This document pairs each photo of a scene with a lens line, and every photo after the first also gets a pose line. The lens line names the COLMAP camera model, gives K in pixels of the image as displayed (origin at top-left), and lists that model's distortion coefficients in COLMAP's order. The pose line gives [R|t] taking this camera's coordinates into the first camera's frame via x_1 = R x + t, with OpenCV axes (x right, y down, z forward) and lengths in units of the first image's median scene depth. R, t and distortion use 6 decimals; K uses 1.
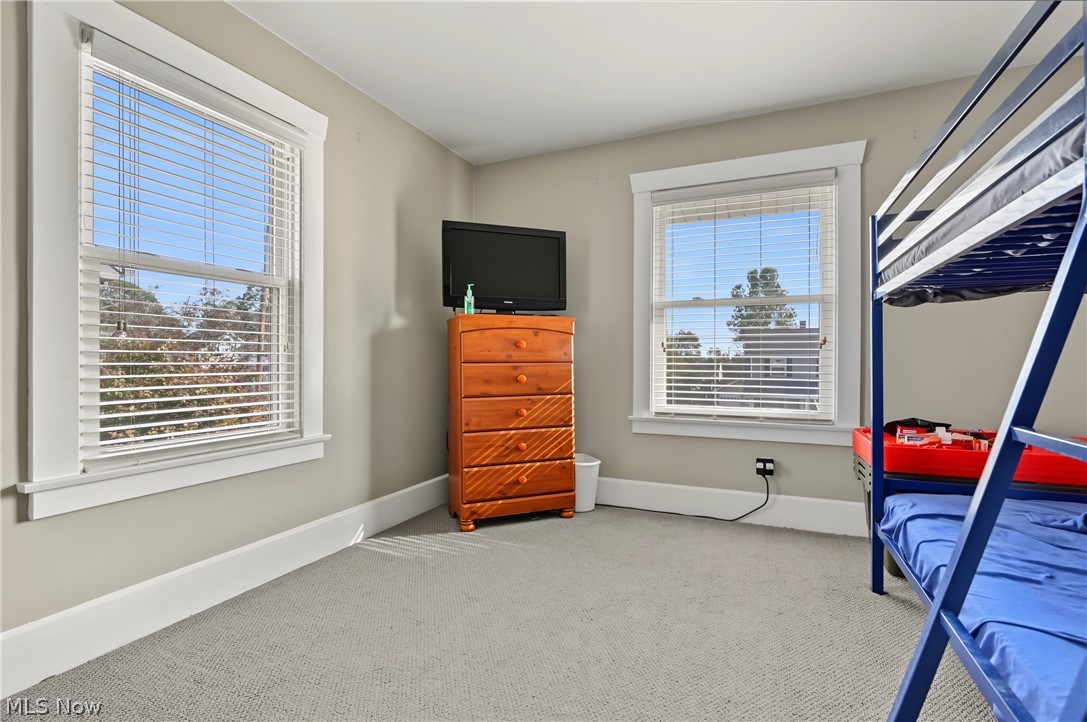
lens RADIAL K [[502.4, 0, 552.9], [0, 502.4, 363.5], [0, 0, 1]] dist [-0.008608, 0.002044]
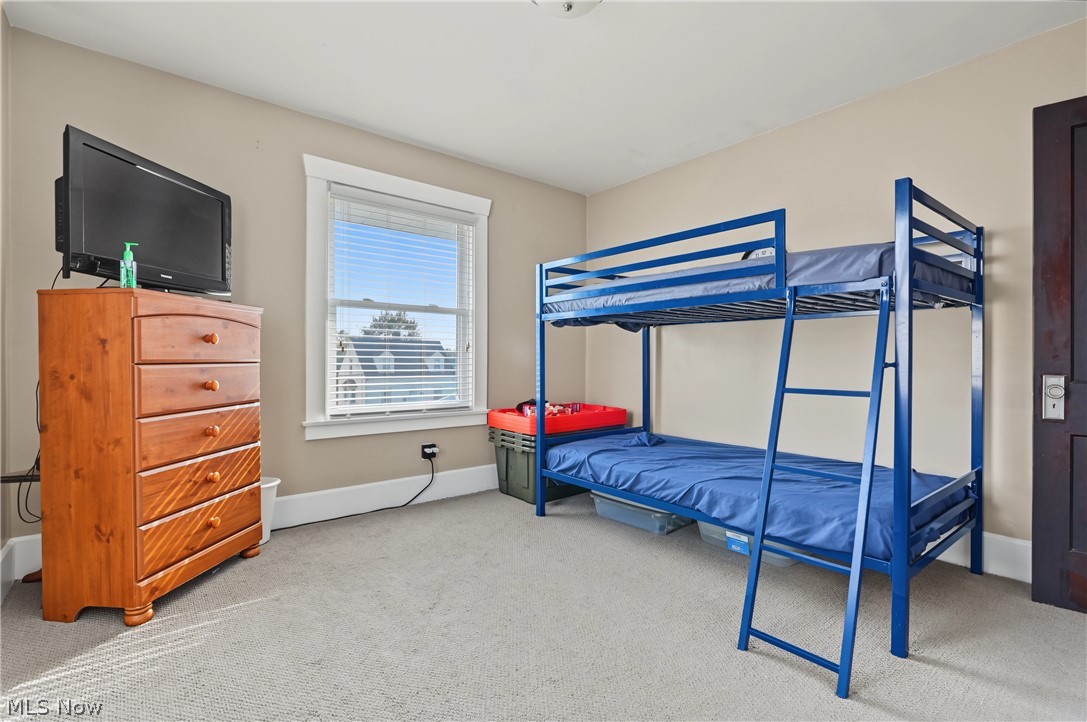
lens RADIAL K [[502.4, 0, 549.8], [0, 502.4, 361.0], [0, 0, 1]] dist [-0.008608, 0.002044]
pose [[0.441355, -0.001021, 0.897332, -0.504748], [0.001949, 0.999998, 0.000180, -0.004429], [-0.897330, 0.001670, 0.441356, 0.230194]]
